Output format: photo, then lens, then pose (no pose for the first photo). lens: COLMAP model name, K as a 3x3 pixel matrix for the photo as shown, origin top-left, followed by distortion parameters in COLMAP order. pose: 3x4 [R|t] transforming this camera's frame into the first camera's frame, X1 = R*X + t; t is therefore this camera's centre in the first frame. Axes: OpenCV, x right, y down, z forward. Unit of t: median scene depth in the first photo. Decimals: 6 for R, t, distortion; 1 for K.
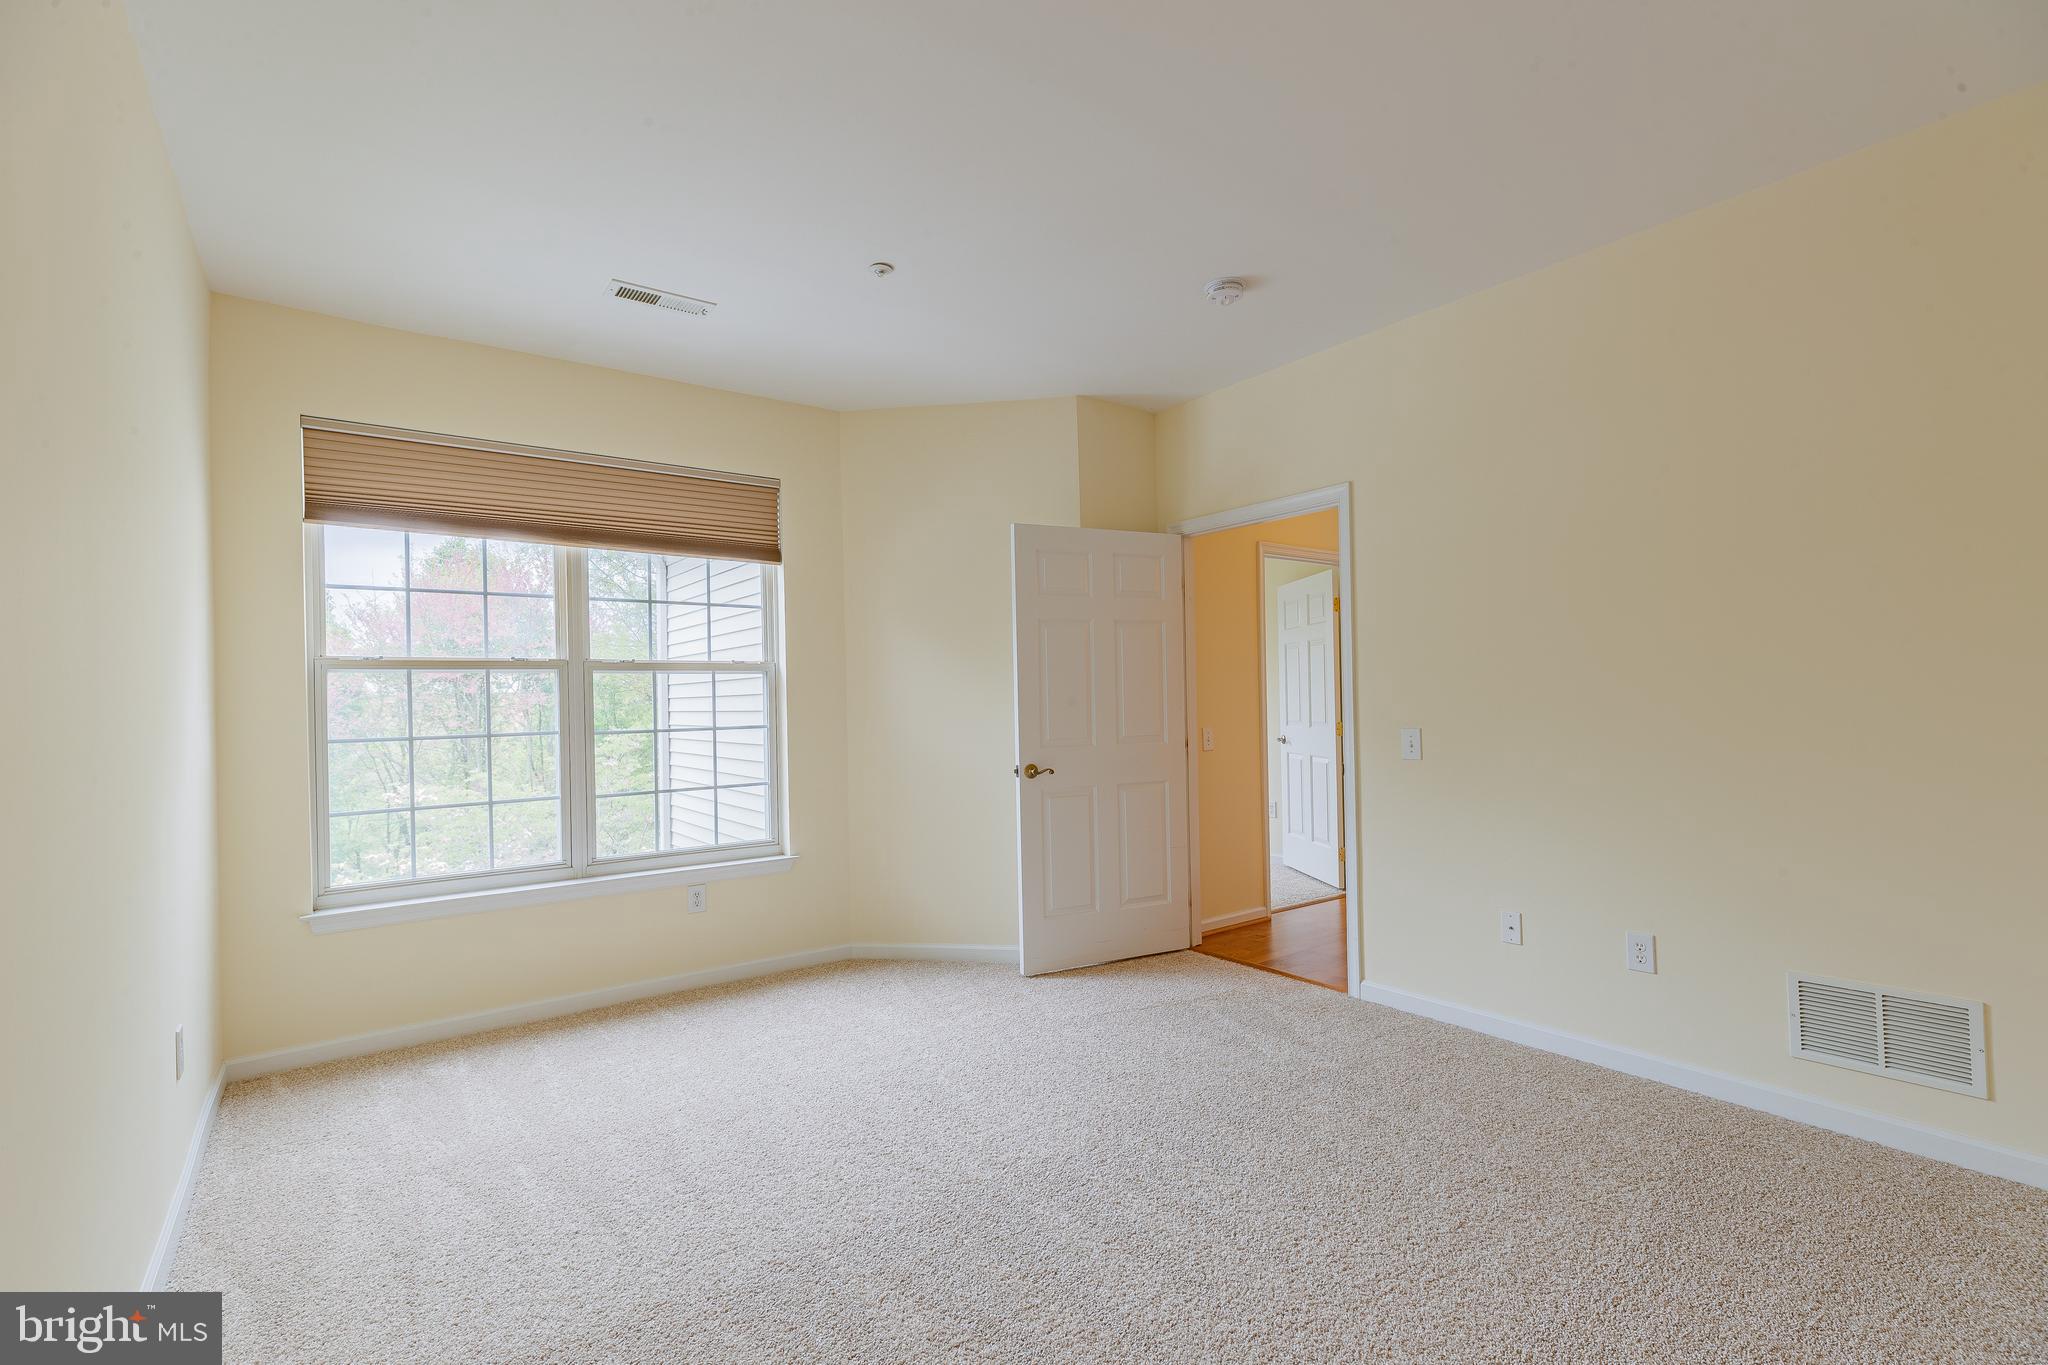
lens RADIAL K [[925.2, 0, 1015.2], [0, 925.2, 699.4], [0, 0, 1]] dist [0.008022, -0.000555]
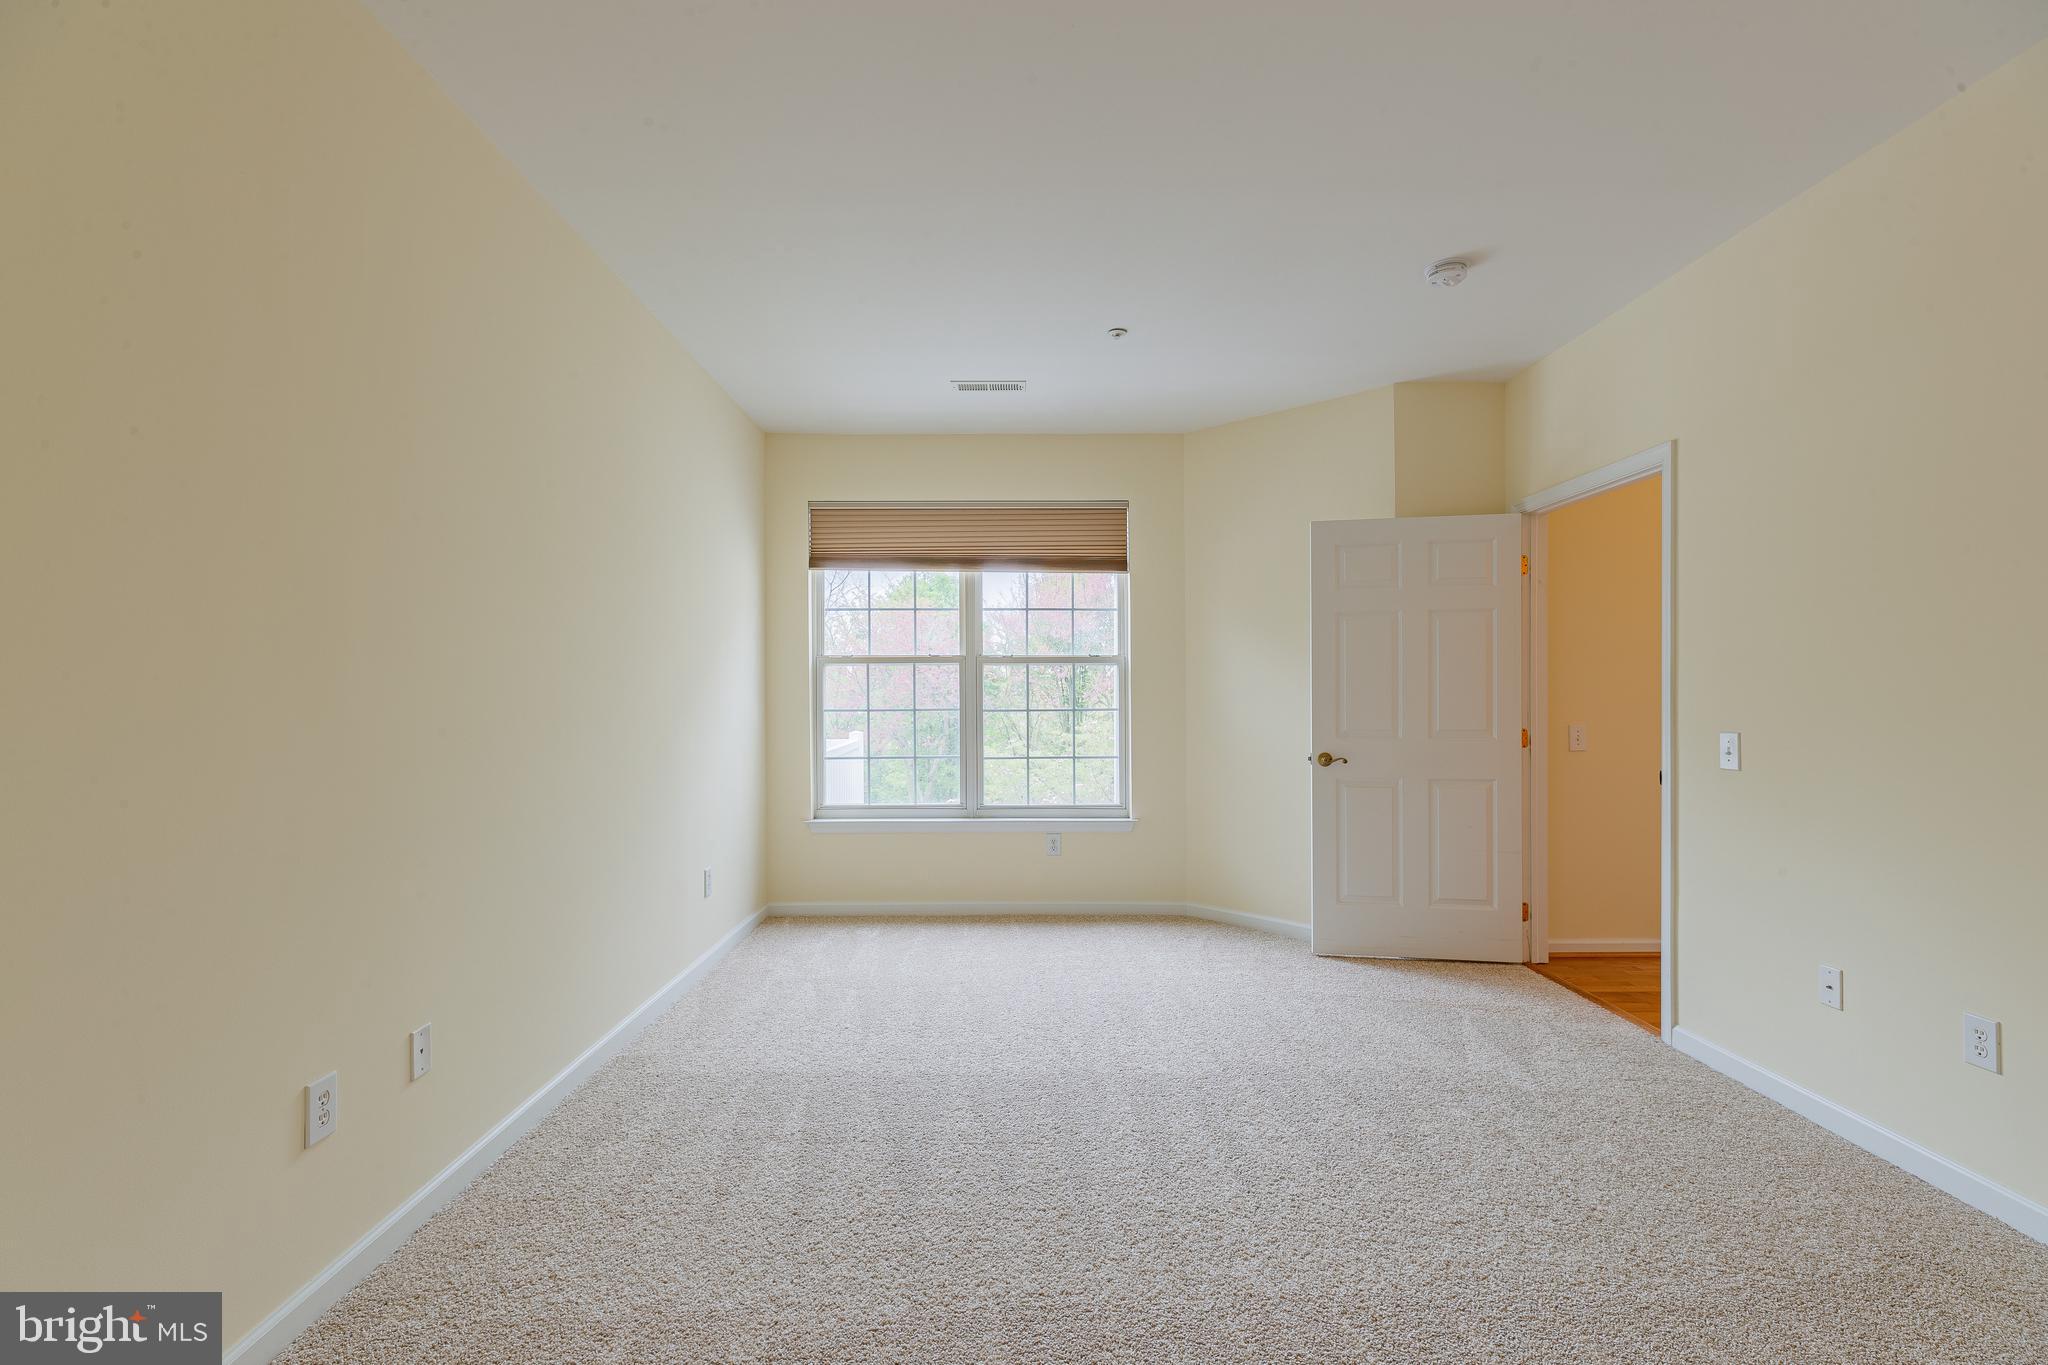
lens RADIAL K [[925.2, 0, 1015.2], [0, 925.2, 699.4], [0, 0, 1]] dist [0.008022, -0.000555]
pose [[0.806483, 0.020835, -0.590890, 0.358628], [-0.011462, 0.999742, 0.019607, -0.006335], [0.591147, -0.009040, 0.806514, -0.044557]]
